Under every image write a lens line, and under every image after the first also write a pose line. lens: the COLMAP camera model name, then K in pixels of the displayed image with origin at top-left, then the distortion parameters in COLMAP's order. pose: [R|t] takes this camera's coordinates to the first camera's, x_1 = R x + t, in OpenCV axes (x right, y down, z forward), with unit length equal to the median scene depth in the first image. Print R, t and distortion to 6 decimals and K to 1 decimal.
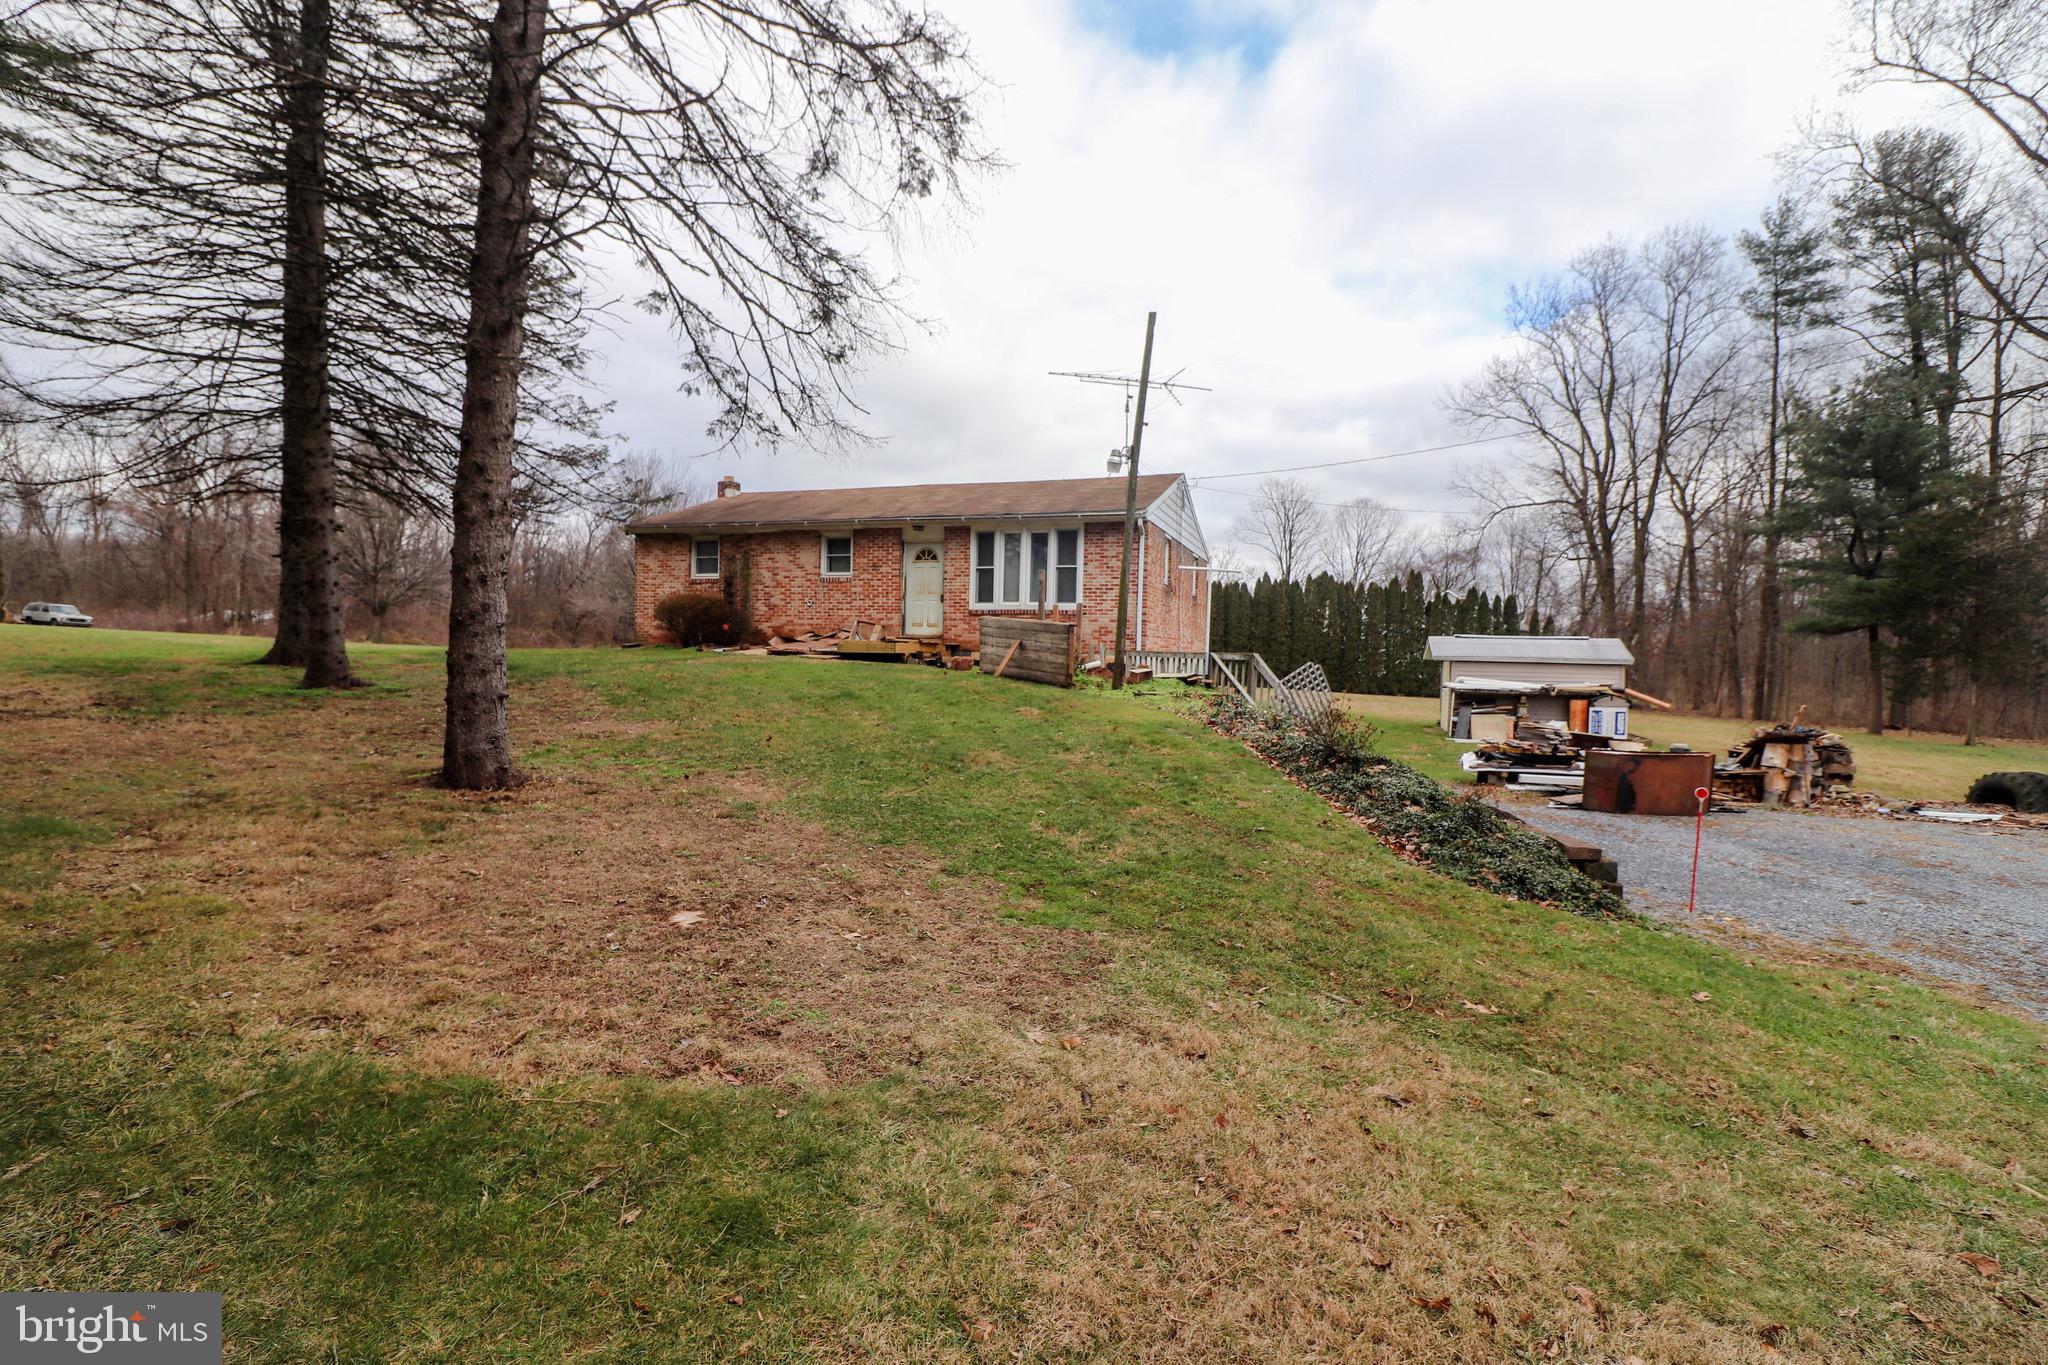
lens RADIAL K [[984.5, 0, 1024.0], [0, 984.5, 682.5], [0, 0, 1]] dist [-0.014792, -0.000097]
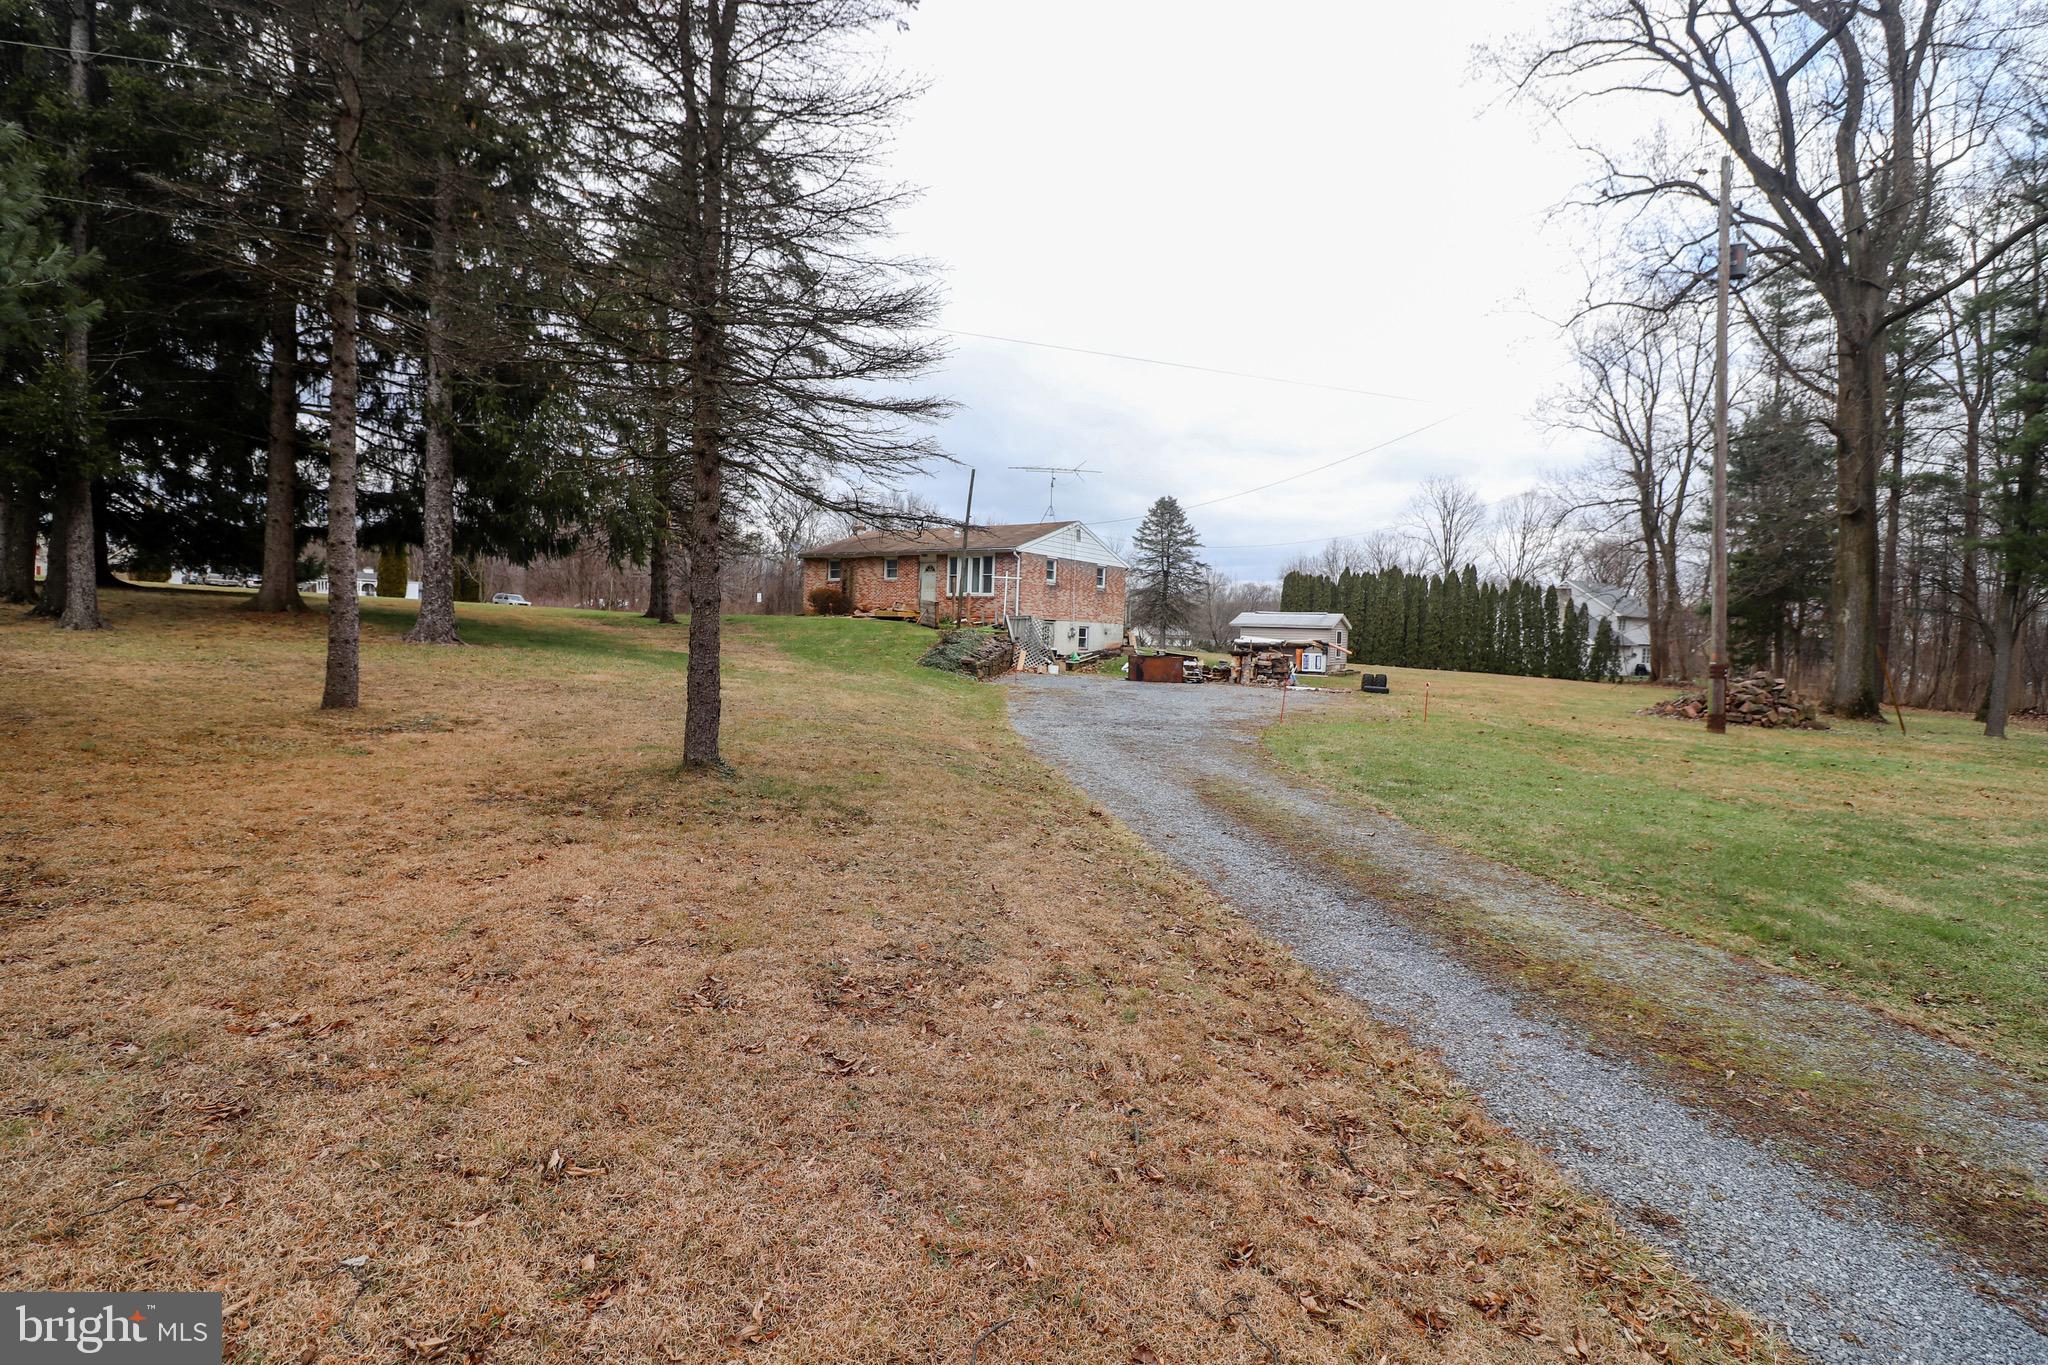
lens RADIAL K [[984.5, 0, 1024.0], [0, 984.5, 682.5], [0, 0, 1]] dist [-0.014792, -0.000097]
pose [[0.964136, 0.022417, -0.264460, 0.596961], [-0.020111, 0.999732, 0.011423, 0.071044], [0.264645, -0.005695, 0.964329, -0.842860]]
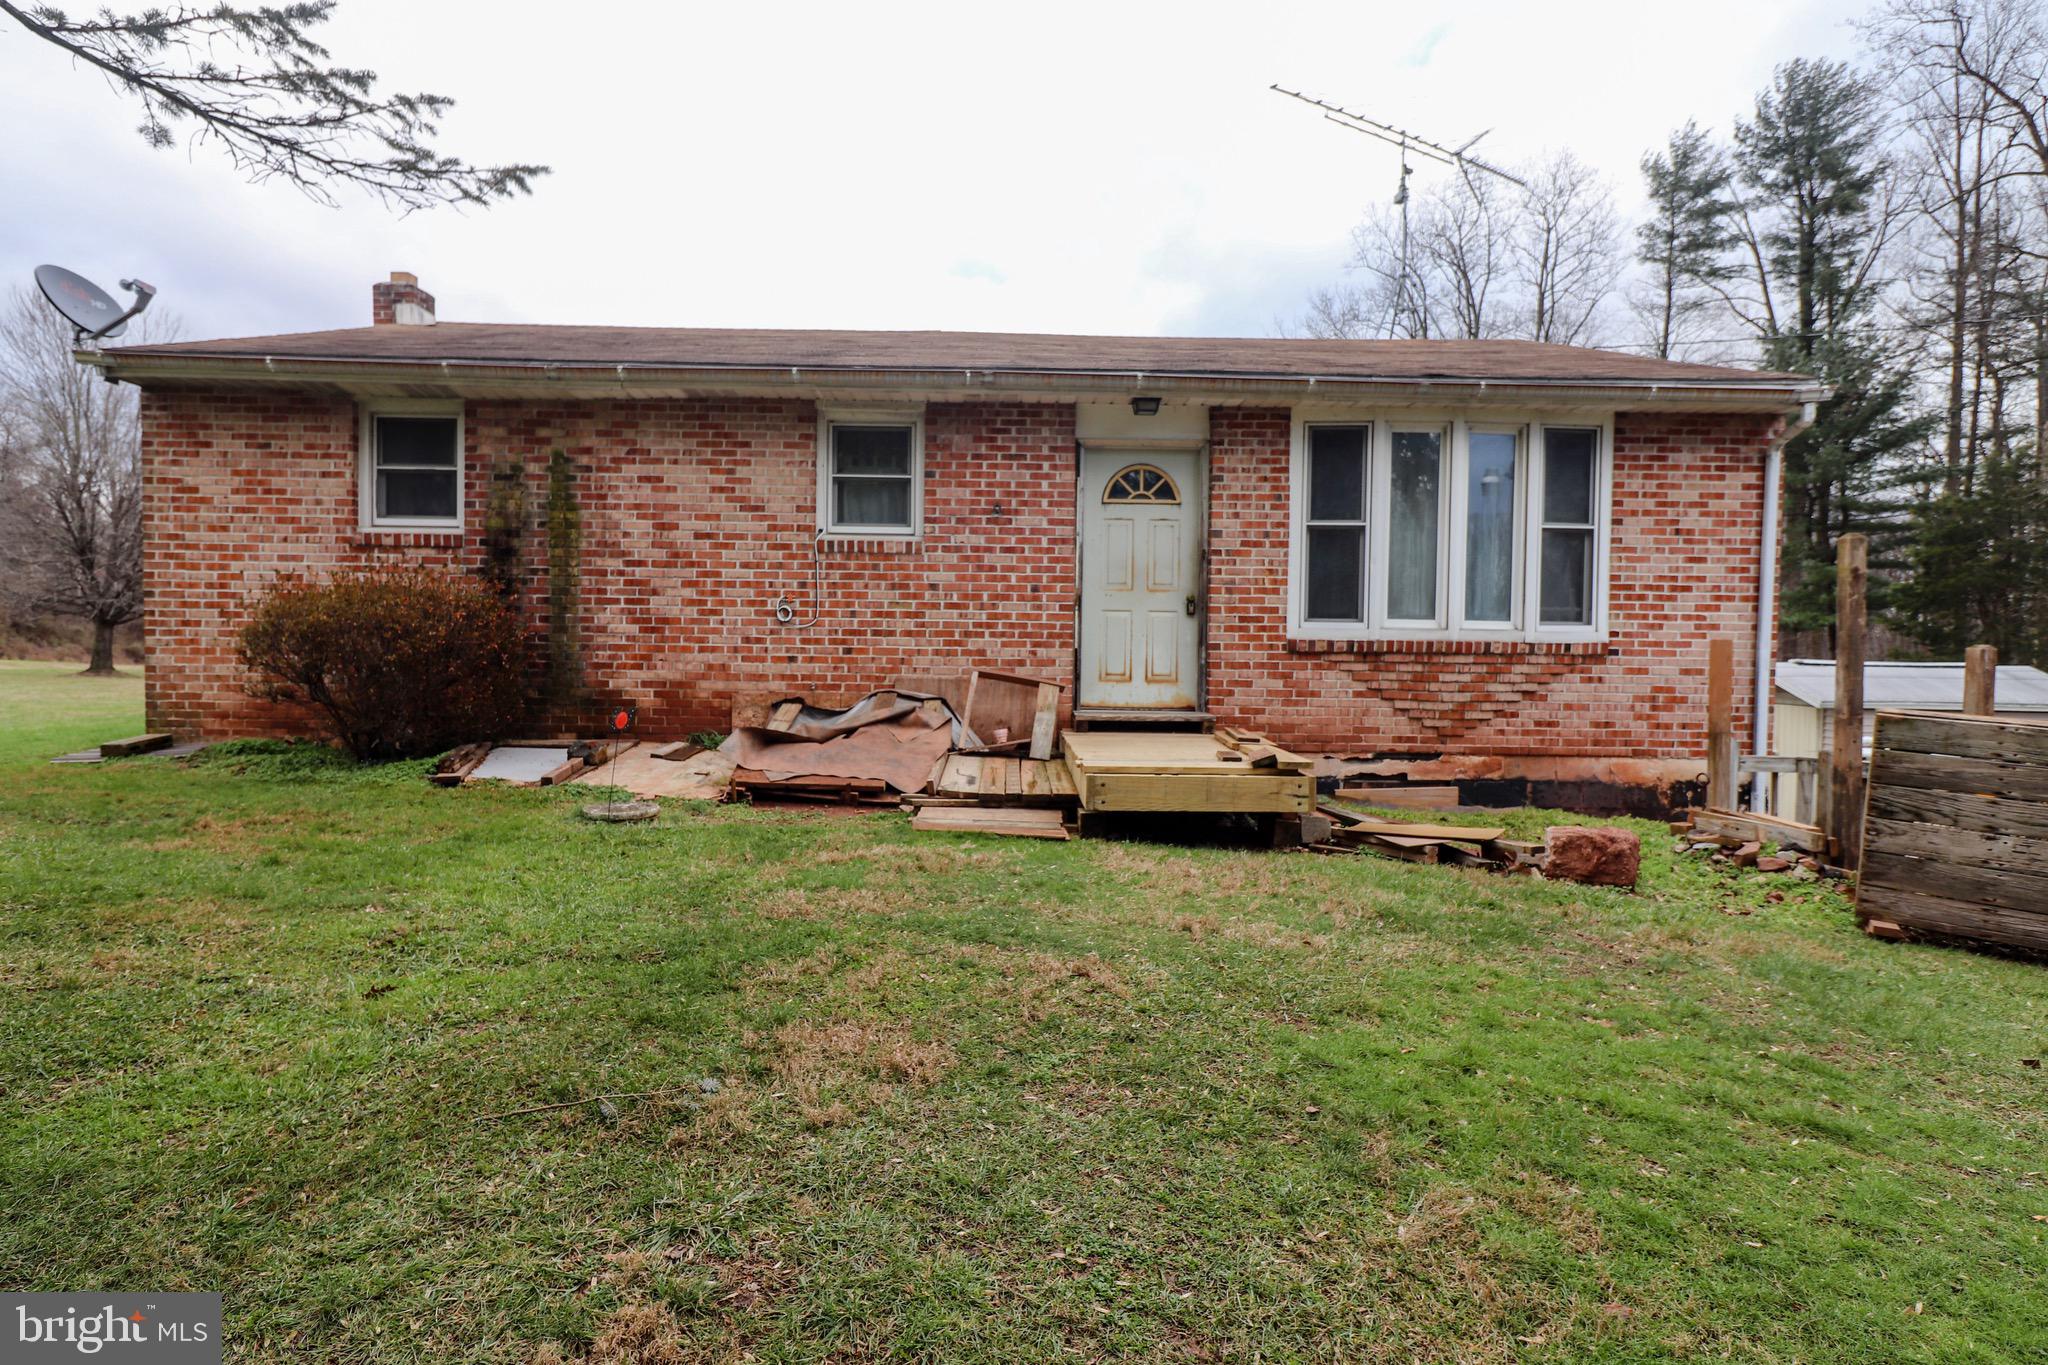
lens RADIAL K [[1105.0, 0, 1024.0], [0, 1105.0, 682.5], [0, 0, 1]] dist [0.001444, 0.000335]
pose [[0.941600, -0.019353, 0.336176, -0.269808], [0.013412, 0.999710, 0.019984, -0.063927], [-0.336465, -0.014308, 0.941587, 0.615155]]
